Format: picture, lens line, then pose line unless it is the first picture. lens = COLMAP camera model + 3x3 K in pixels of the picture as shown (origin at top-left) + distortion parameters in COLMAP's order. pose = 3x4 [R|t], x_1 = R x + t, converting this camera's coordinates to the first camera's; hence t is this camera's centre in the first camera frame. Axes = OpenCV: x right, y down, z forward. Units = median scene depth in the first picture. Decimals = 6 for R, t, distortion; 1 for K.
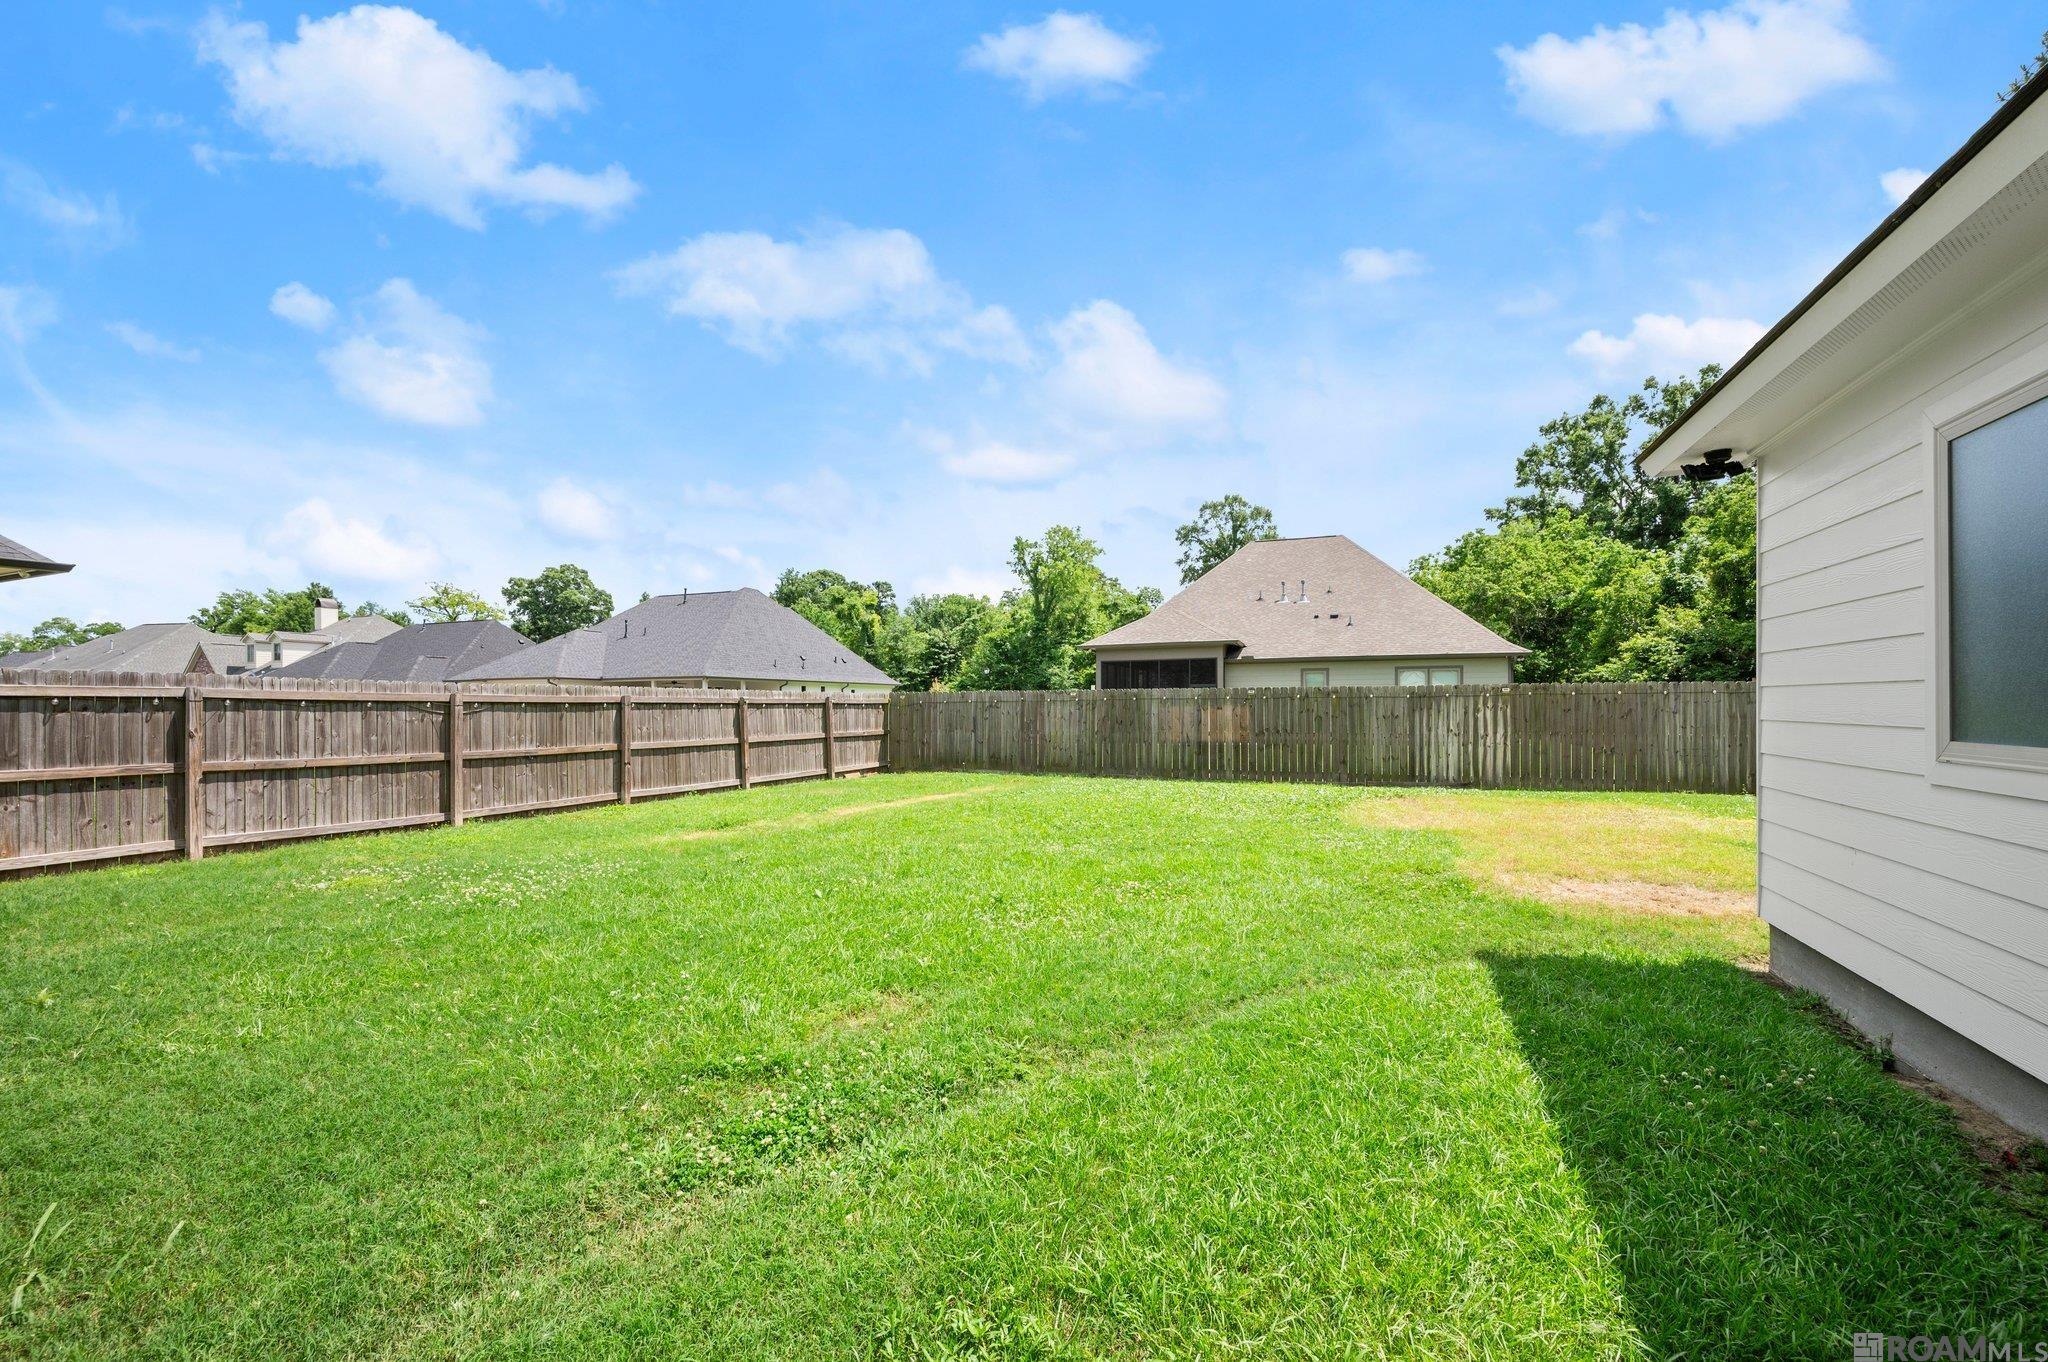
lens RADIAL K [[813.2, 0, 1025.4], [0, 813.2, 695.4], [0, 0, 1]] dist [-0.000548, 0.000403]
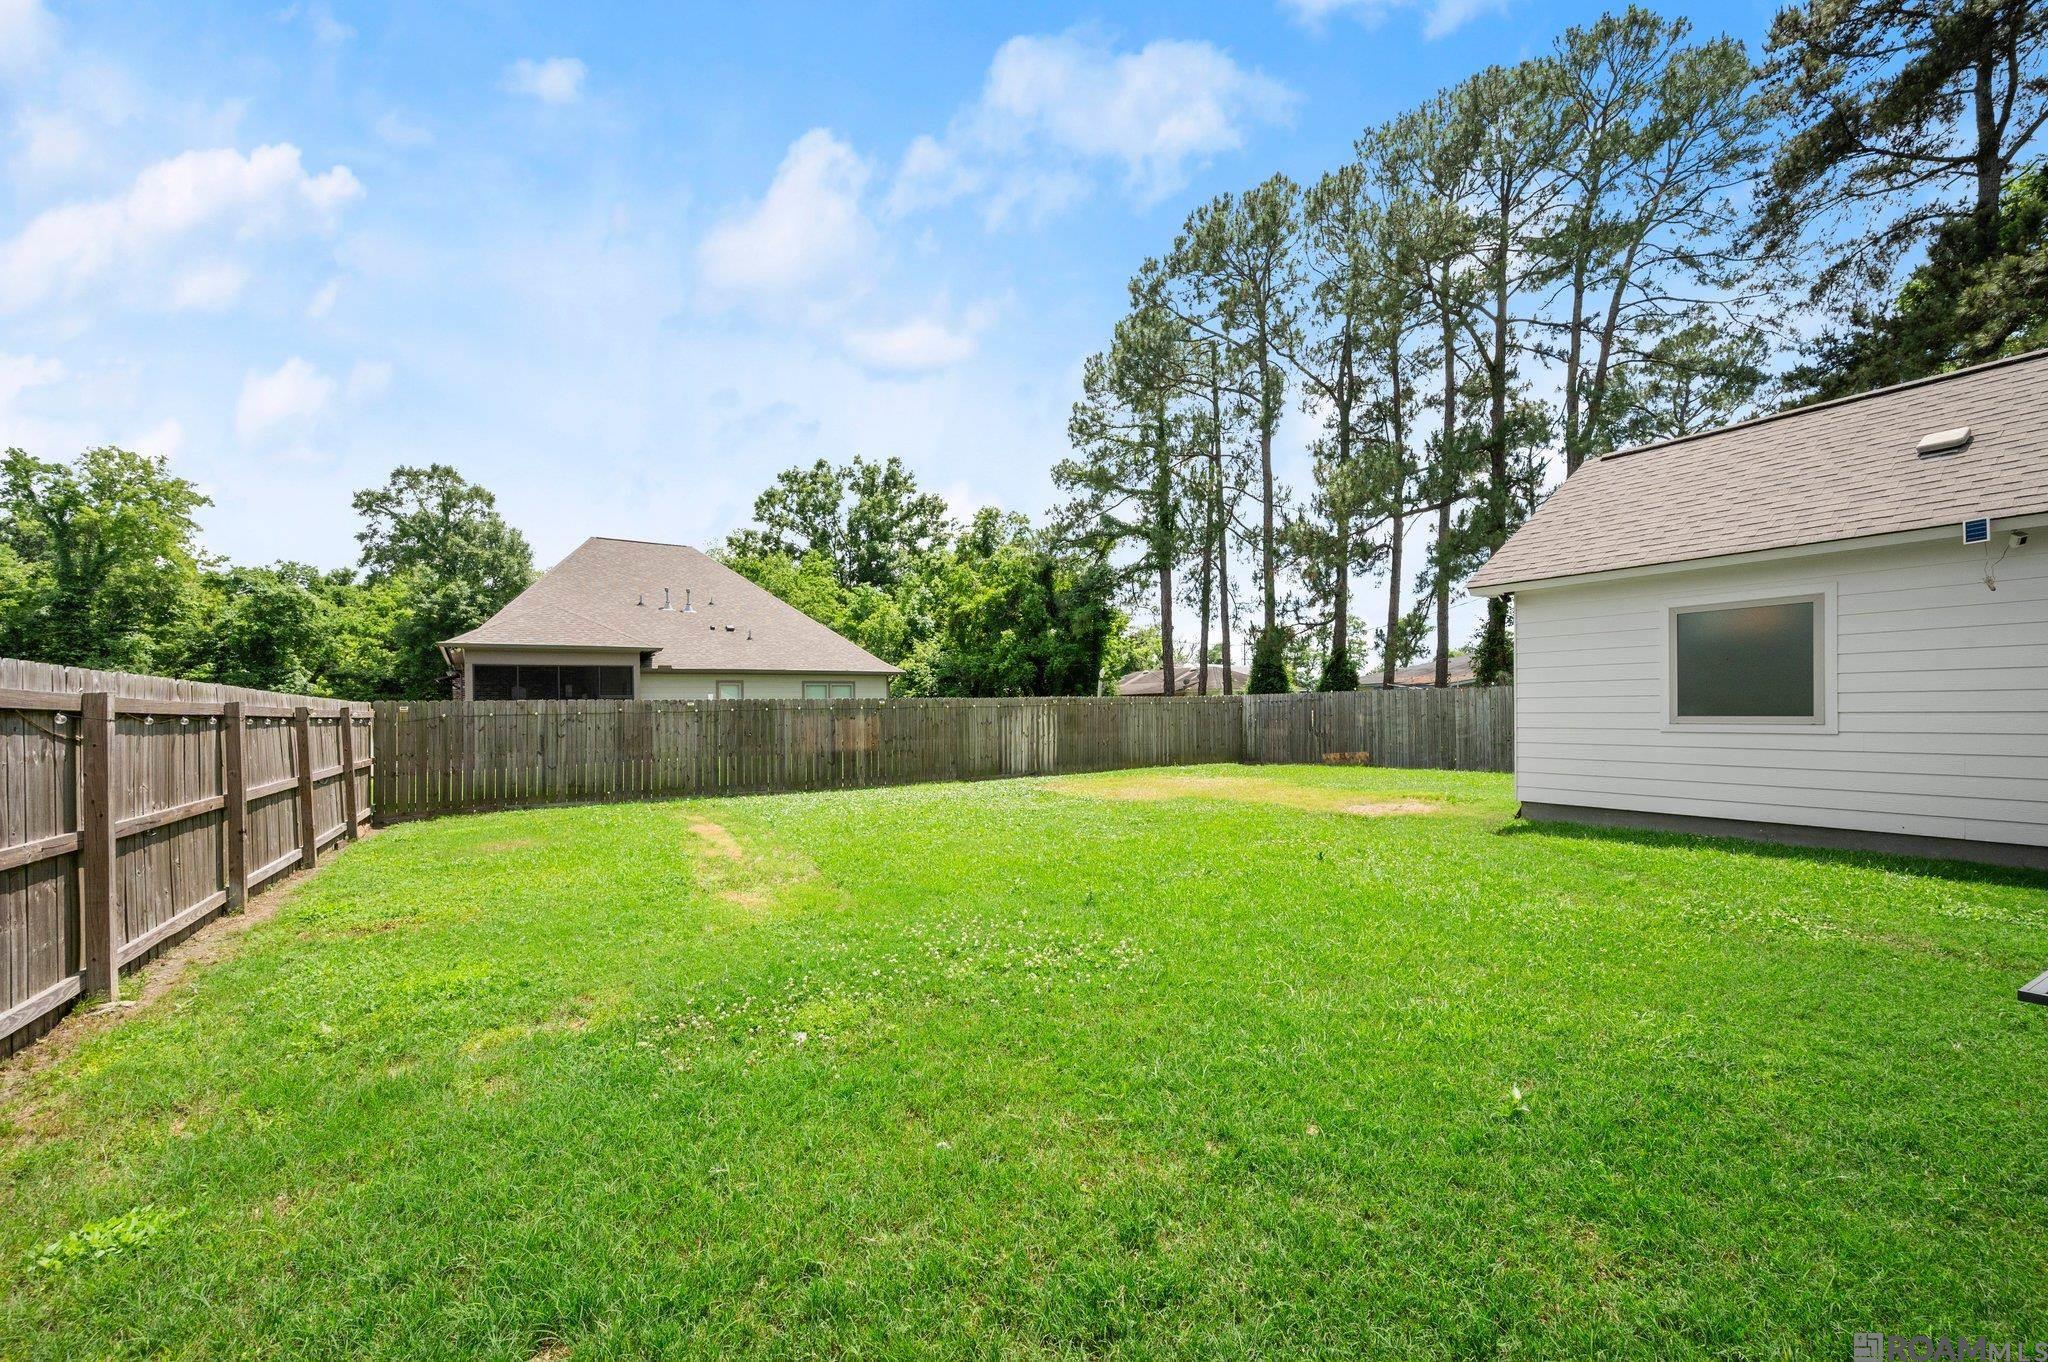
lens RADIAL K [[821.7, 0, 1033.5], [0, 821.7, 710.3], [0, 0, 1]] dist [-0.002350, -0.000069]
pose [[0.571114, -0.003876, 0.820861, -0.132660], [0.003889, 0.999990, 0.002017, 0.001230], [-0.820861, 0.002040, 0.571124, 0.059839]]
